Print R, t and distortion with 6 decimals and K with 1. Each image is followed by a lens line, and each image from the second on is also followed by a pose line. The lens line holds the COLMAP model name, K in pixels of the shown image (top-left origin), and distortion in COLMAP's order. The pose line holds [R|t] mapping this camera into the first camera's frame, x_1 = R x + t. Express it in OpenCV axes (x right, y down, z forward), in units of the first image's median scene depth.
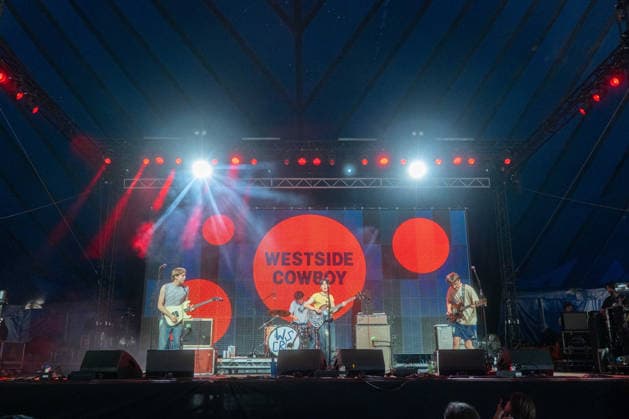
lens RADIAL K [[596.6, 0, 314.5], [0, 596.6, 209.5], [0, 0, 1]] dist [0.001782, -0.001659]
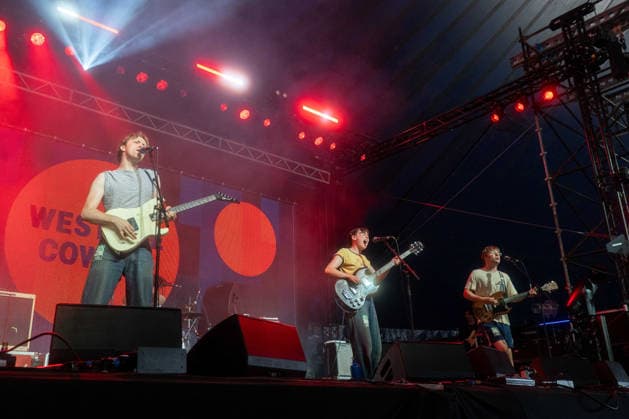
lens RADIAL K [[596.6, 0, 314.5], [0, 596.6, 209.5], [0, 0, 1]] dist [0.001782, -0.001659]
pose [[0.787970, 0.194614, 0.584149, -0.205660], [-0.147540, 0.980773, -0.127732, 0.110703], [-0.597776, 0.014464, 0.801533, 0.364080]]
